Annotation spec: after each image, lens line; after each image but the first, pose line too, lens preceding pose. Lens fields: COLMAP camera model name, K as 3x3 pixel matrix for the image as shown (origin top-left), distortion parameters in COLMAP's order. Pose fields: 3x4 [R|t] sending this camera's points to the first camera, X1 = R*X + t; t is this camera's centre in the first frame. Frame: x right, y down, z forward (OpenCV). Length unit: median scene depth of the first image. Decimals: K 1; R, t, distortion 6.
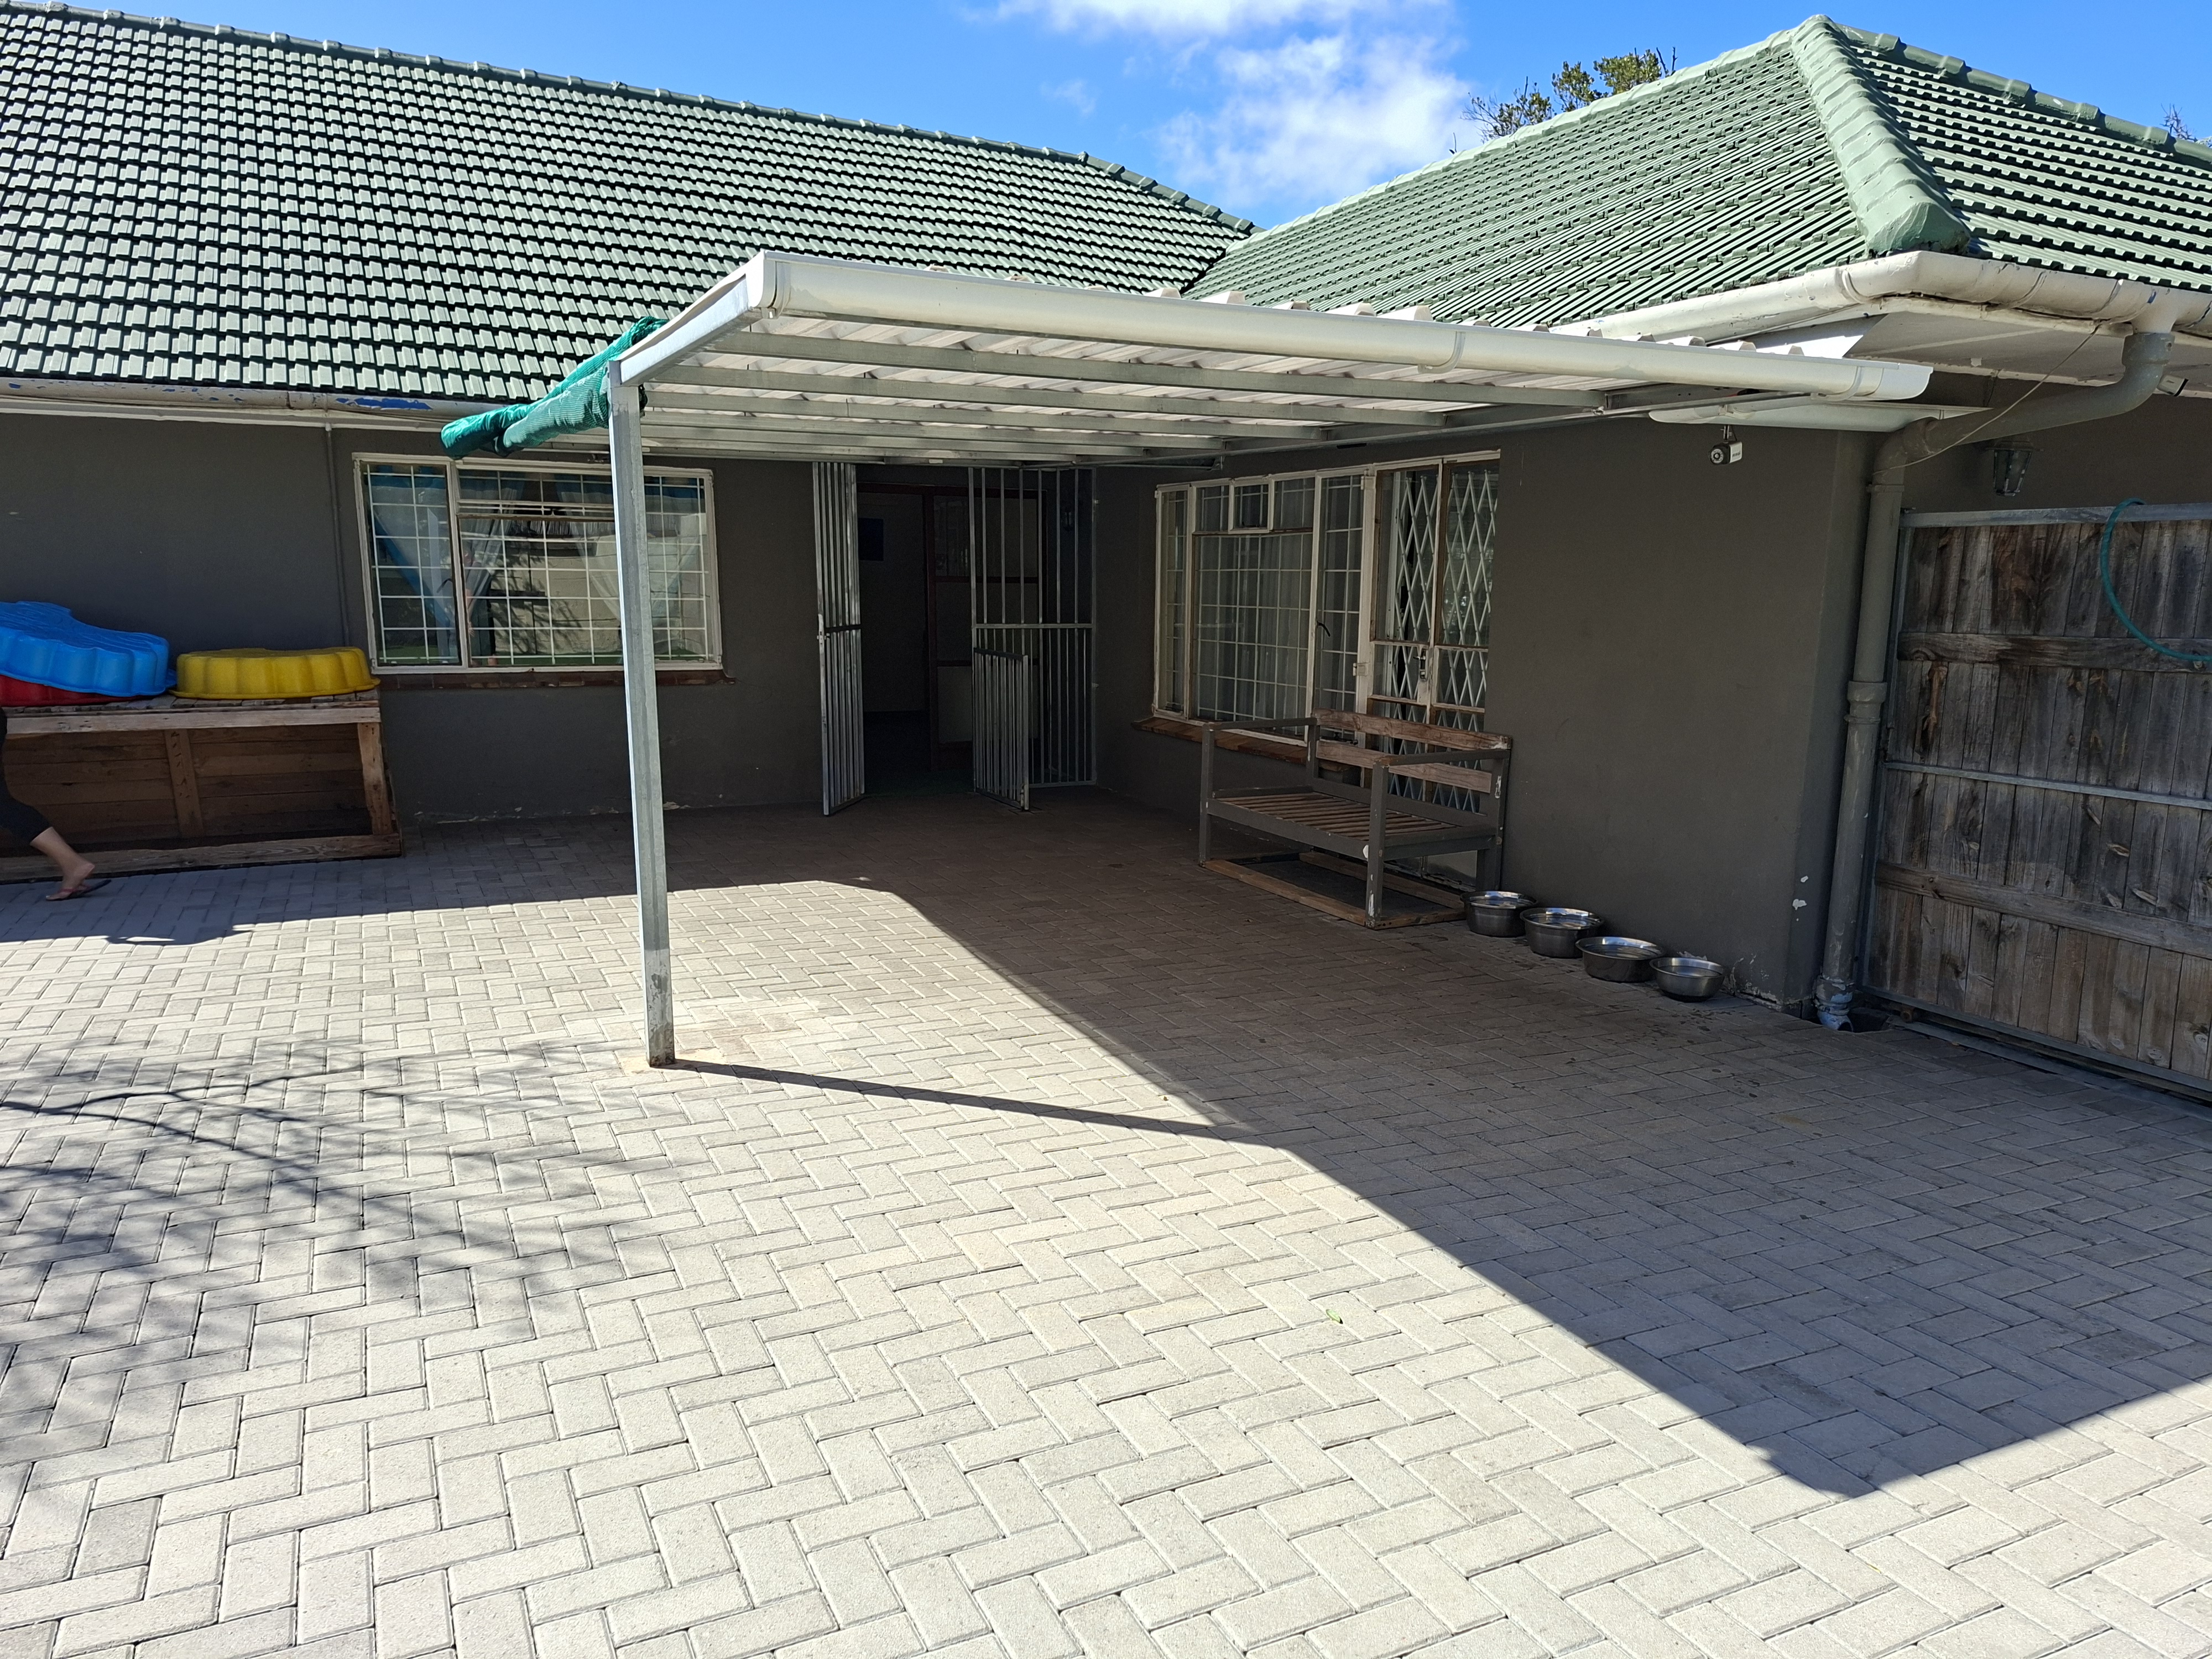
lens RADIAL K [[1506.7, 0, 1137.0], [0, 1506.7, 818.2], [0, 0, 1]] dist [0.052616, -0.075577]
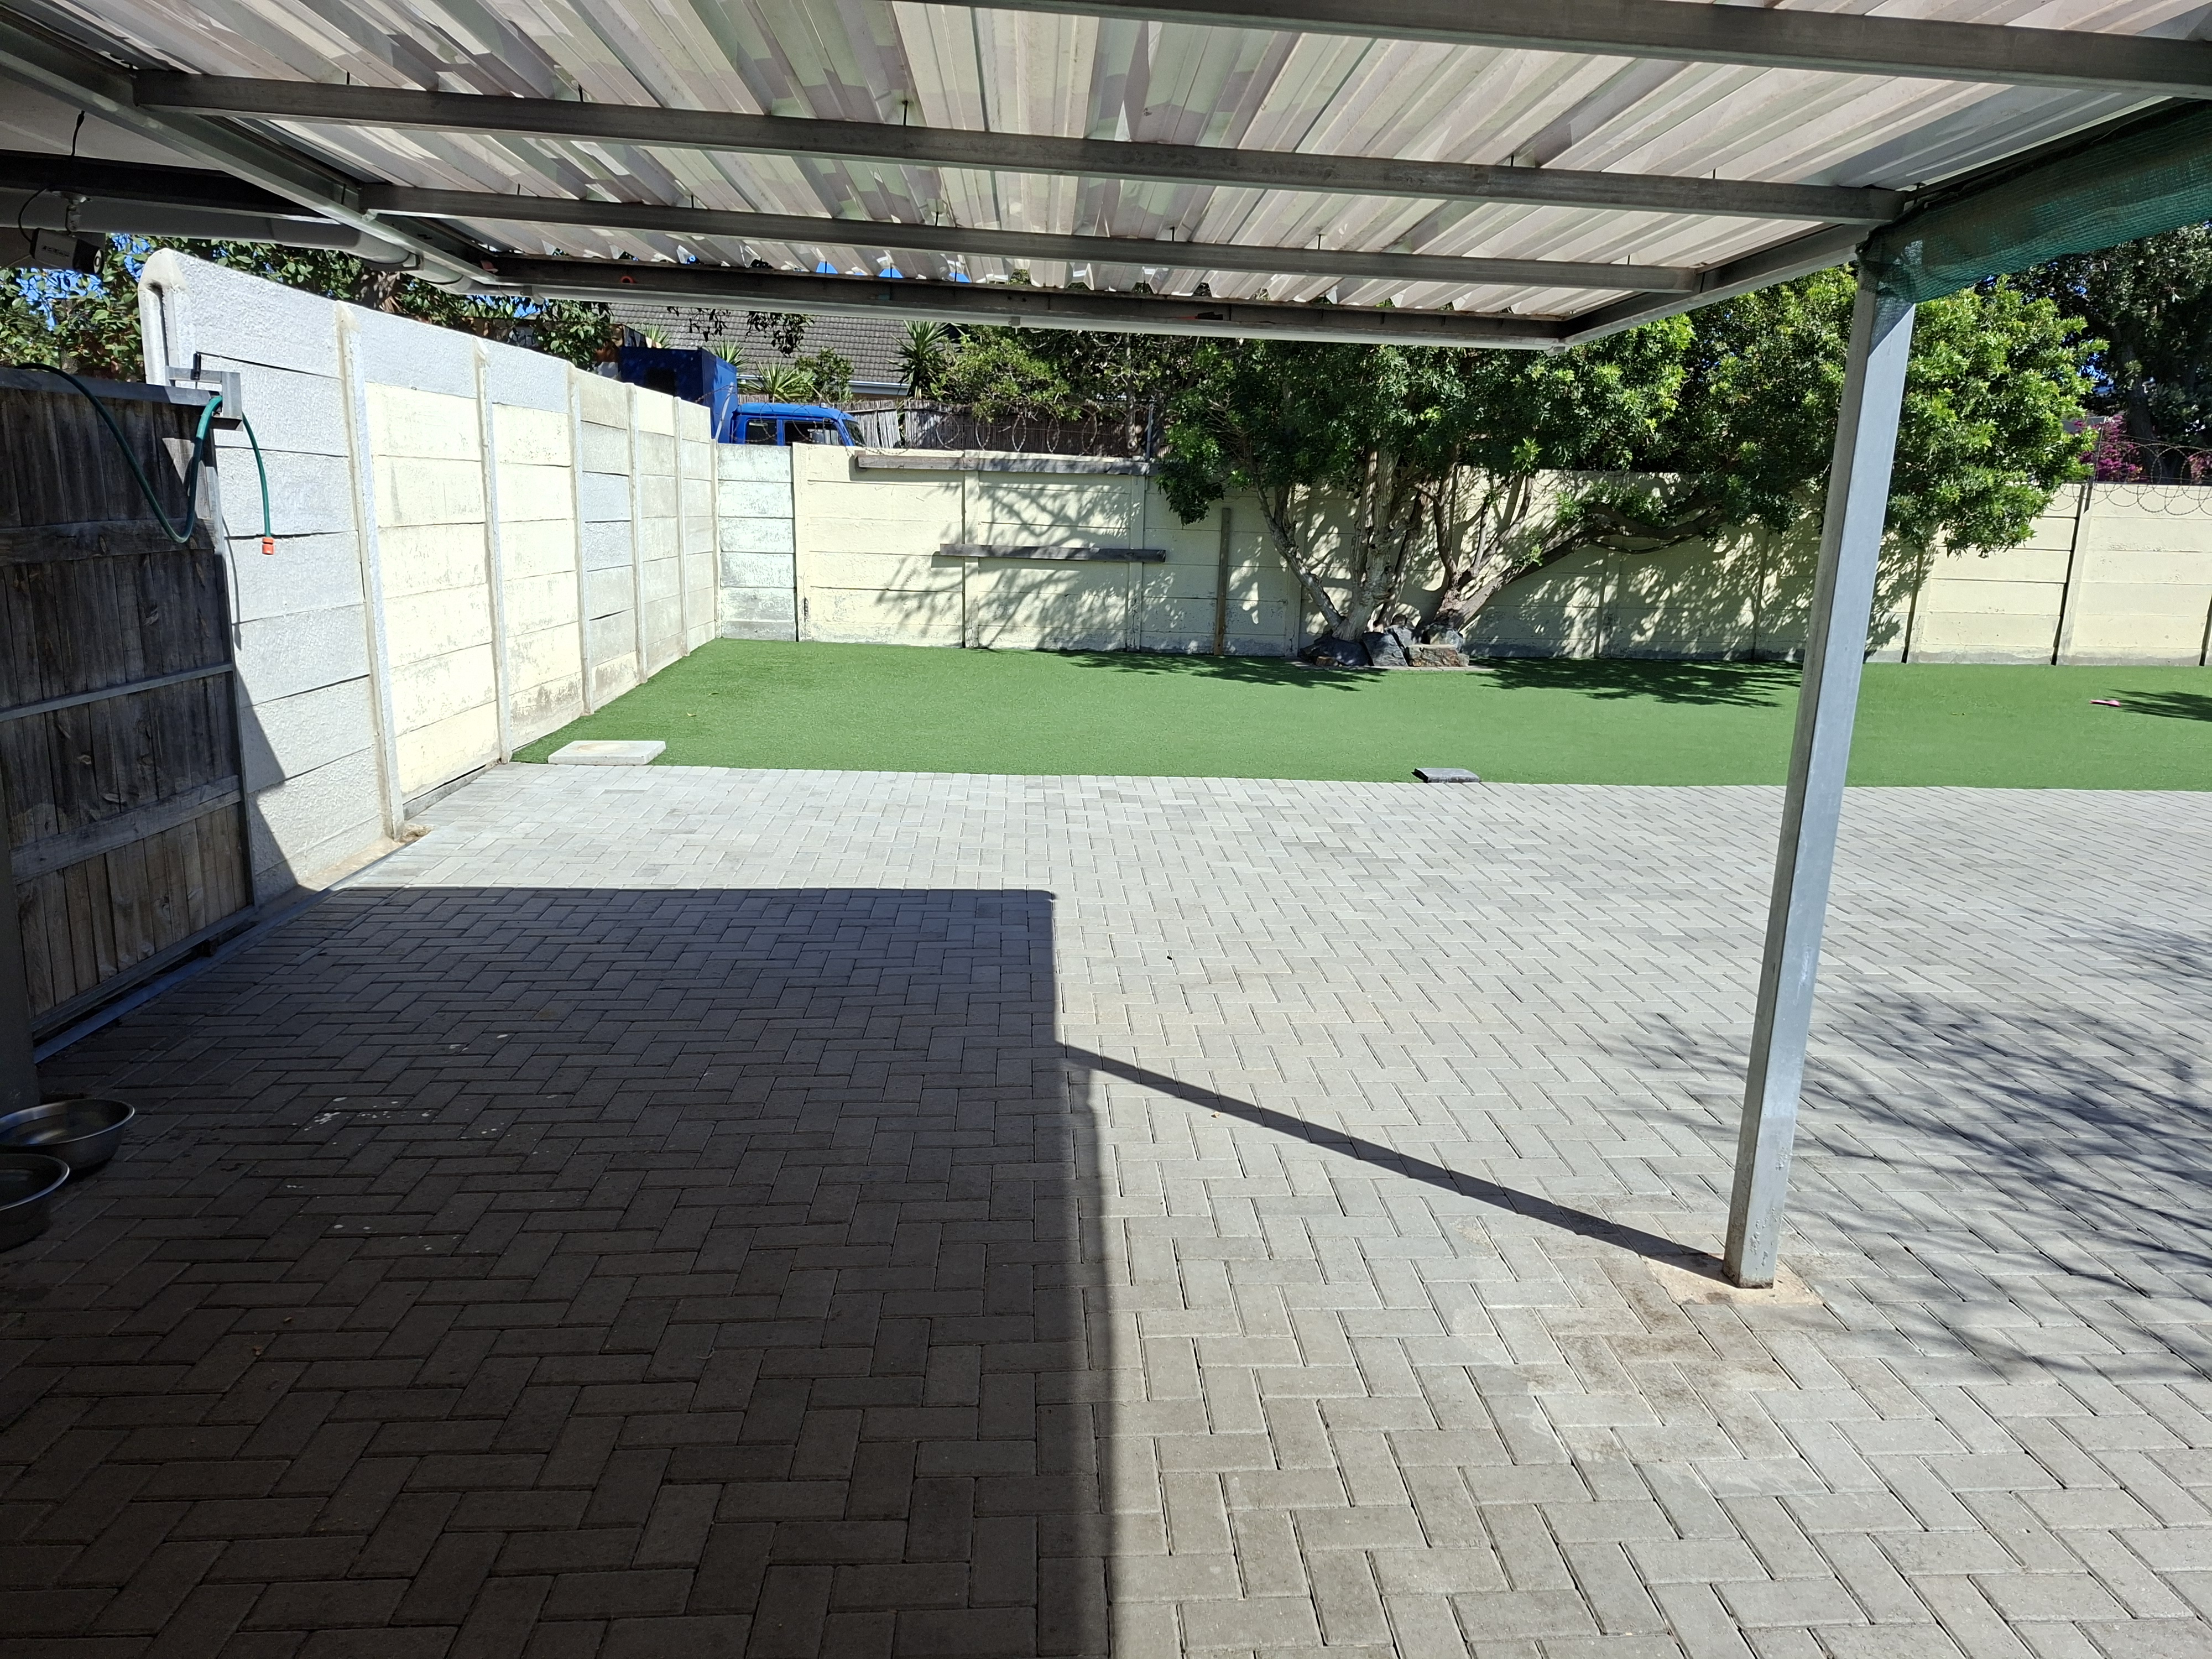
lens RADIAL K [[1457.8, 0, 1135.1], [0, 1457.8, 890.3], [0, 0, 1]] dist [0.067477, -0.090084]
pose [[-0.921997, -0.140392, 0.360849, -0.318974], [0.014163, 0.919099, 0.393773, -0.295902], [-0.386938, 0.368168, -0.845418, 1.833111]]
